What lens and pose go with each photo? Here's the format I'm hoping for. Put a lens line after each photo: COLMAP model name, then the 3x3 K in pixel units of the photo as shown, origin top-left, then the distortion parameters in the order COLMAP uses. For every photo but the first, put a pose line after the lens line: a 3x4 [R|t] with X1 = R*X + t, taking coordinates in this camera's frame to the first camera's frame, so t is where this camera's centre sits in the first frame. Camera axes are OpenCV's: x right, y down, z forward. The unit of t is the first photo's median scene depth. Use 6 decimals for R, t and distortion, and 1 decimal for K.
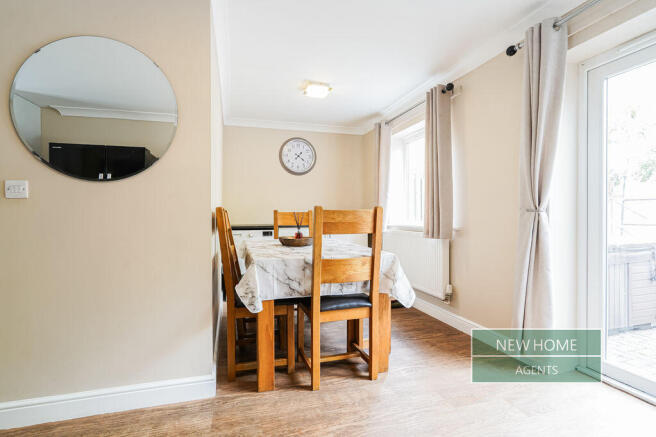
lens RADIAL K [[310.6, 0, 324.7], [0, 310.6, 220.6], [0, 0, 1]] dist [-0.004059, -0.000123]
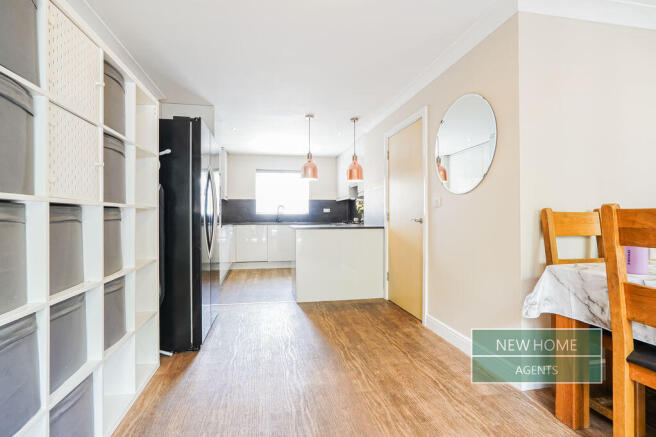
lens RADIAL K [[310.6, 0, 326.6], [0, 310.6, 216.7], [0, 0, 1]] dist [-0.004059, -0.000123]
pose [[-0.087321, 0.000038, -0.996180, 0.721058], [-0.016553, 0.999862, 0.001489, -0.008224], [0.996043, 0.016620, -0.087309, 0.415654]]
